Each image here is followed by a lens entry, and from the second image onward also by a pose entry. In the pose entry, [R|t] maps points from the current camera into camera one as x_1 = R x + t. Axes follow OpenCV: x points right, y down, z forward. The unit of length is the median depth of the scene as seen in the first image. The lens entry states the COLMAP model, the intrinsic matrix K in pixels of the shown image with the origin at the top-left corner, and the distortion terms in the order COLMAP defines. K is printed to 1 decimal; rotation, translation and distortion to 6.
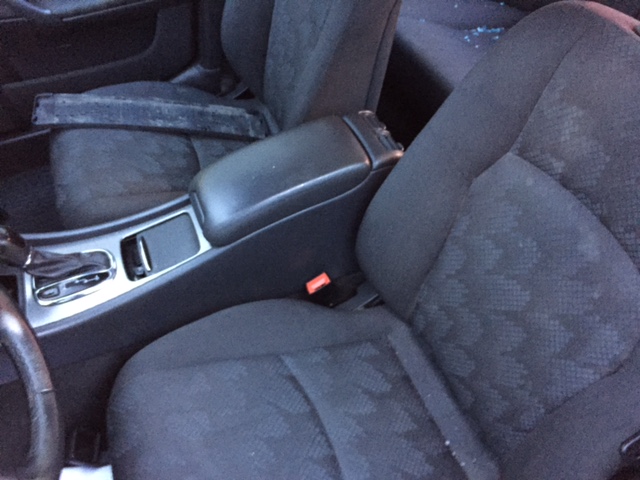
lens RADIAL K [[557.0, 0, 320.0], [0, 557.0, 240.0], [0, 0, 1]] dist [0.082563, -0.126696]
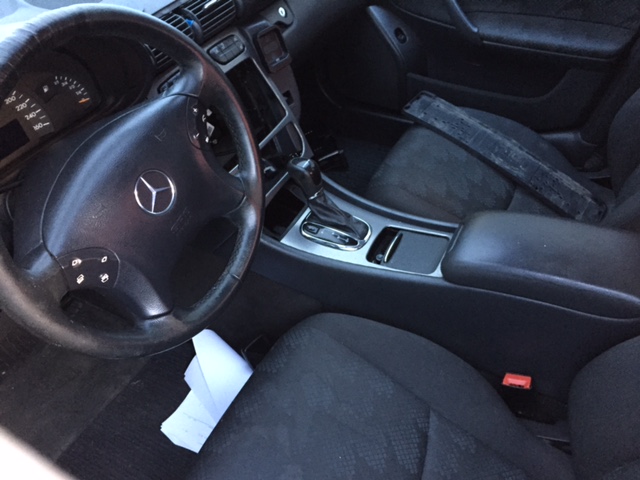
lens RADIAL K [[557.0, 0, 320.0], [0, 557.0, 240.0], [0, 0, 1]] dist [0.082563, -0.126696]
pose [[0.647949, 0.537117, -0.540062, 0.140728], [-0.575446, 0.809727, 0.114910, -0.025017], [0.499022, 0.236321, 0.833744, 0.027783]]
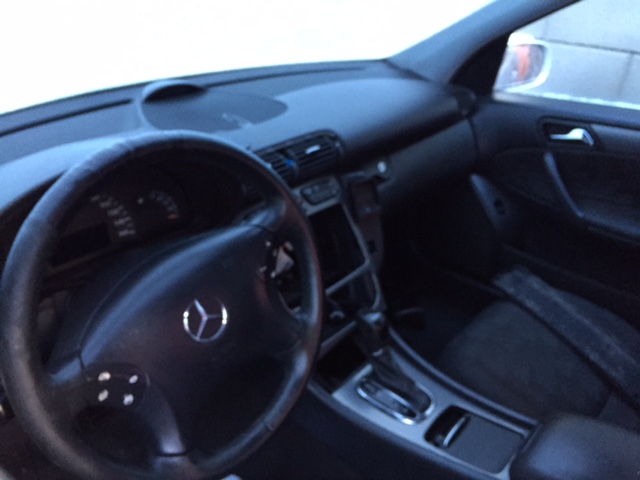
lens RADIAL K [[557.0, 0, 320.0], [0, 557.0, 240.0], [0, 0, 1]] dist [0.082563, -0.126696]
pose [[0.446972, 0.481713, -0.753769, 0.119958], [-0.714592, 0.699161, 0.023073, -0.048607], [0.538120, 0.528325, 0.656734, 0.072614]]
